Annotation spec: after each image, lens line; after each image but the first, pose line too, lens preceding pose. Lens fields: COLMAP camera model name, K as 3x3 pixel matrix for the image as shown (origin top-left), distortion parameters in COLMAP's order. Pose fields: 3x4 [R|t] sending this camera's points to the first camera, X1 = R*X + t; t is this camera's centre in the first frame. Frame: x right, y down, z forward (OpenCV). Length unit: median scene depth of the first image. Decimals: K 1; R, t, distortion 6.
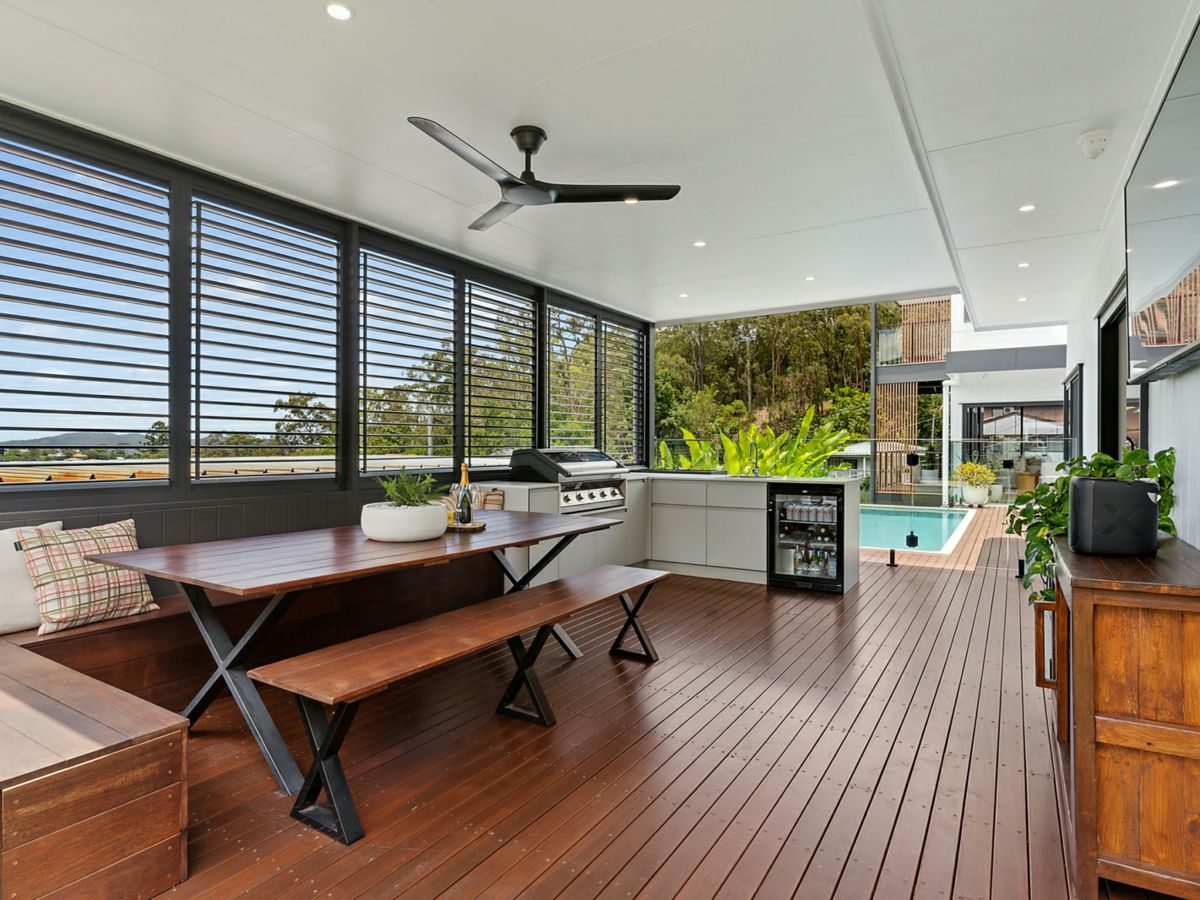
lens RADIAL K [[657.0, 0, 604.6], [0, 657.0, 455.0], [0, 0, 1]] dist [-0.005728, -0.001573]
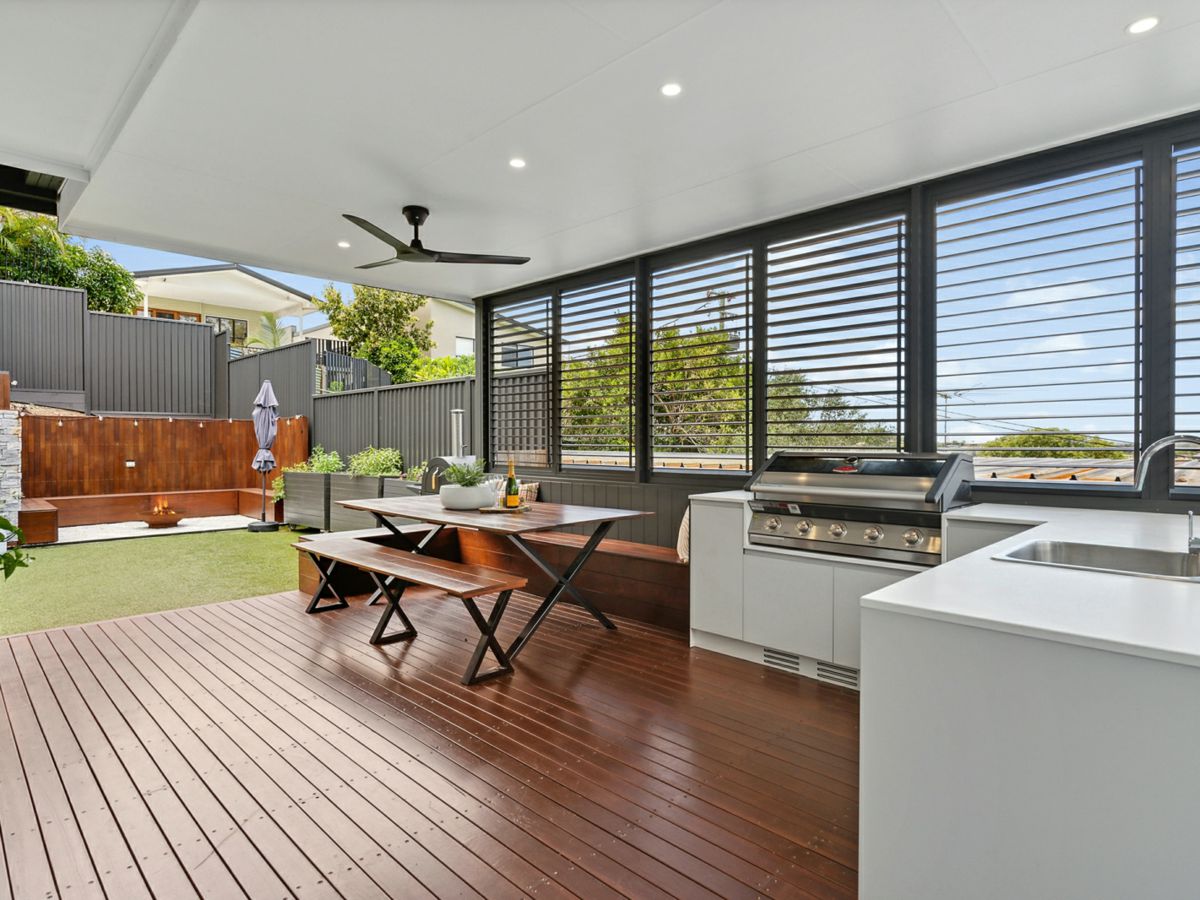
lens RADIAL K [[665.4, 0, 600.0], [0, 665.4, 450.0], [0, 0, 1]] dist [0.000178, -0.001313]
pose [[-0.224021, 0.007603, -0.974555, 0.600430], [-0.014526, 0.999832, 0.011139, -0.012092], [0.974476, 0.016651, -0.223873, 0.900114]]
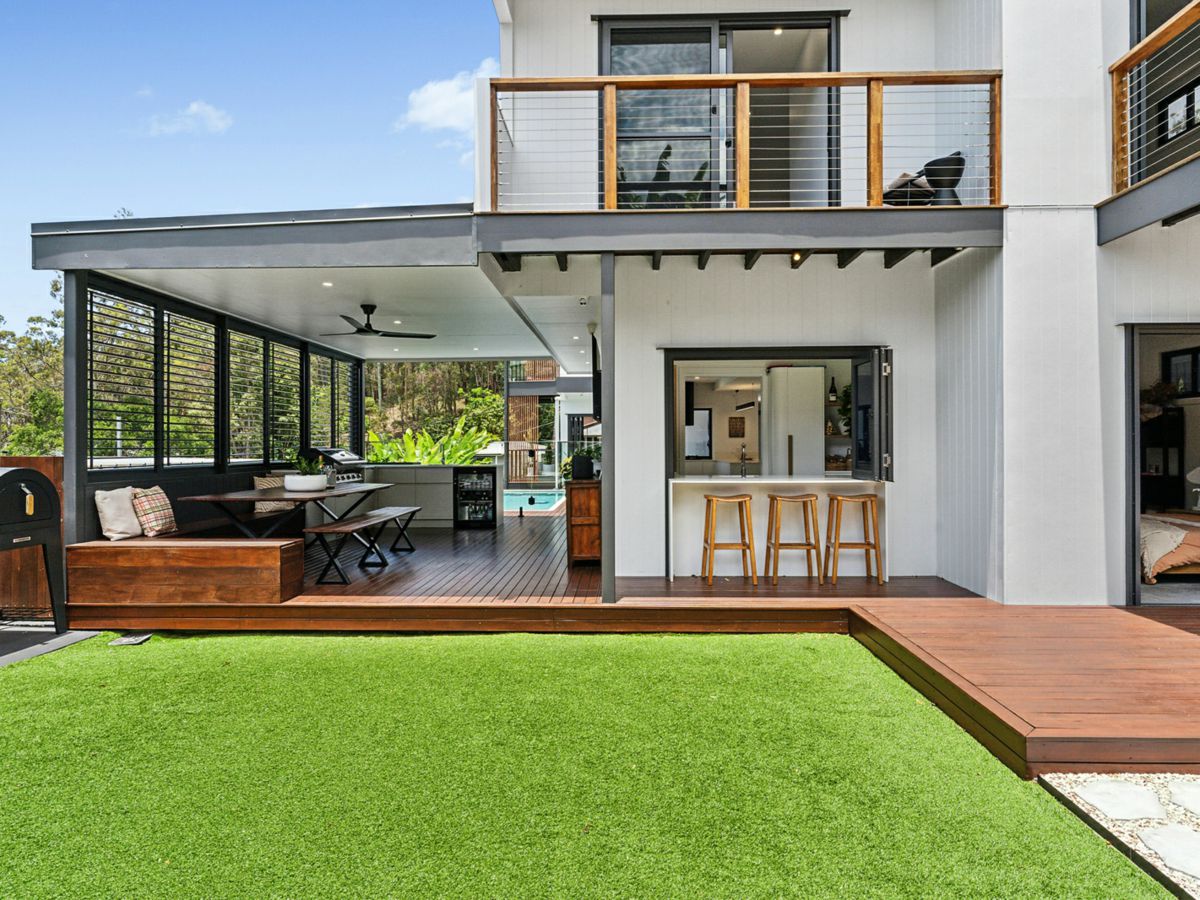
lens RADIAL K [[680.4, 0, 600.0], [0, 680.4, 450.0], [0, 0, 1]] dist [-0.000446, -0.000243]
pose [[0.862988, -0.007197, 0.505173, -0.321306], [0.010871, 0.999932, -0.004325, 0.008684], [-0.505107, 0.009224, 0.863007, -0.733233]]
